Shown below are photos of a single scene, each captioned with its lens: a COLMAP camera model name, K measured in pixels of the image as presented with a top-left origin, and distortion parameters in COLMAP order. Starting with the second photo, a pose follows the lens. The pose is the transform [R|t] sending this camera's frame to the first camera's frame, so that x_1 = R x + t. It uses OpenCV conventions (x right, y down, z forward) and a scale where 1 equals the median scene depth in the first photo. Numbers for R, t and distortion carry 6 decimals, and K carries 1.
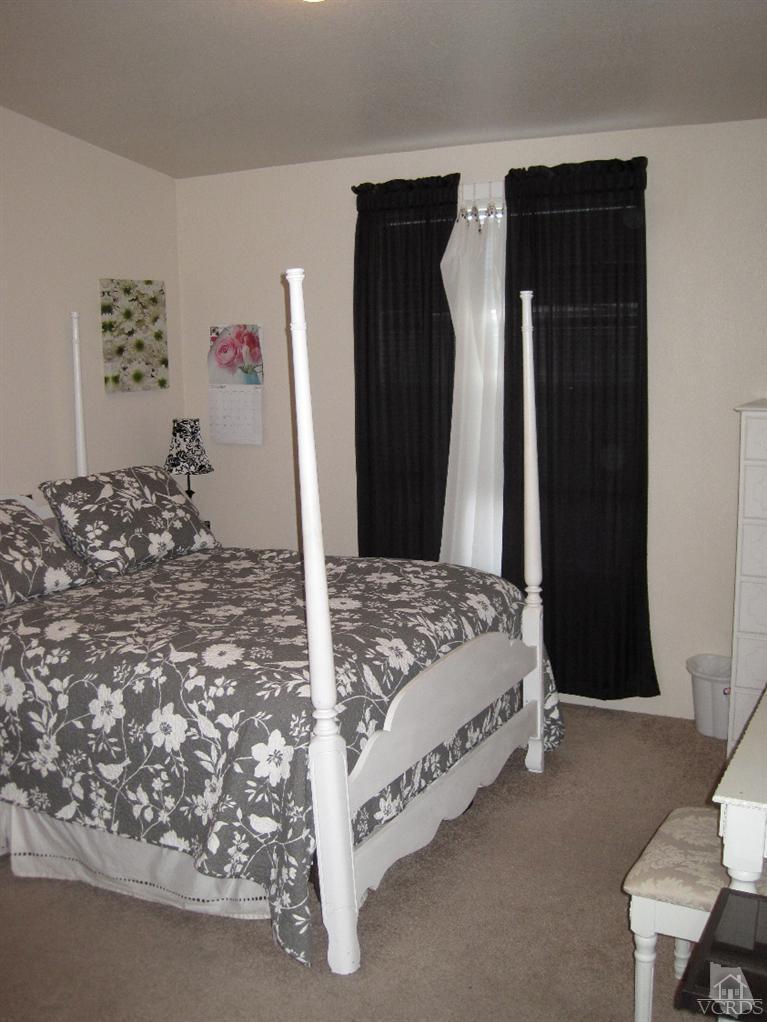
lens RADIAL K [[1086.0, 0, 405.1], [0, 1086.0, 511.6], [0, 0, 1]] dist [-0.167028, 0.186593]
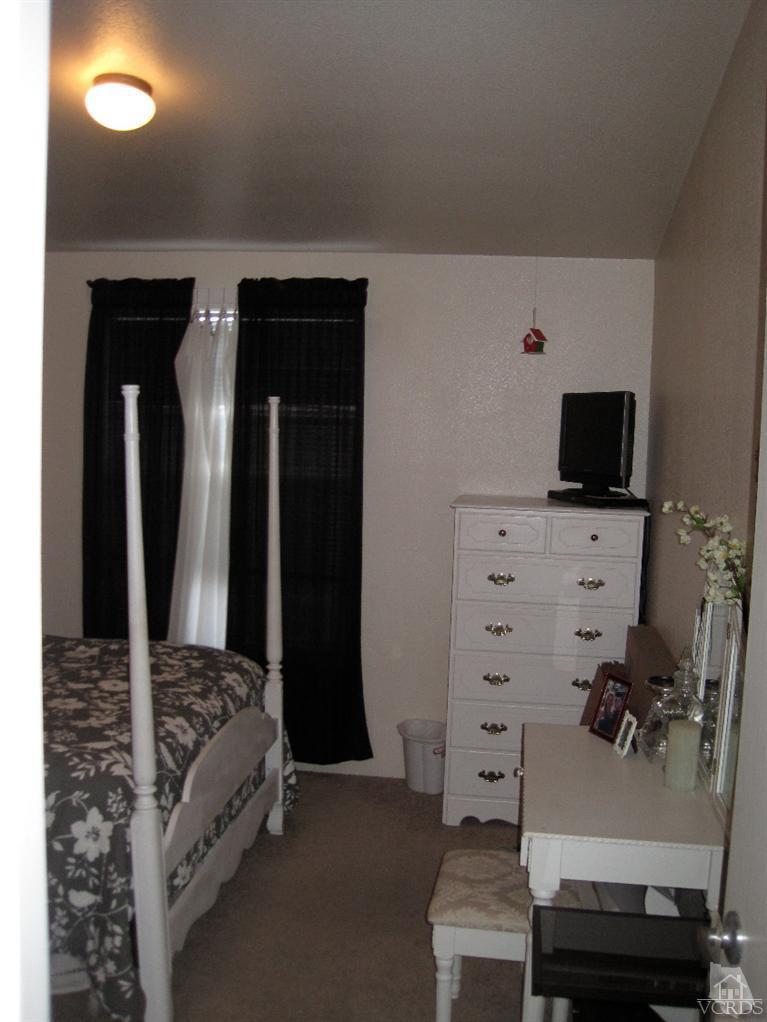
lens RADIAL K [[1086.0, 0, 405.1], [0, 1086.0, 511.6], [0, 0, 1]] dist [-0.167028, 0.186593]
pose [[0.937986, 0.016548, 0.346277, -0.163715], [0.004545, 0.998187, -0.060012, -0.021772], [-0.346643, 0.057864, 0.936211, -0.093600]]
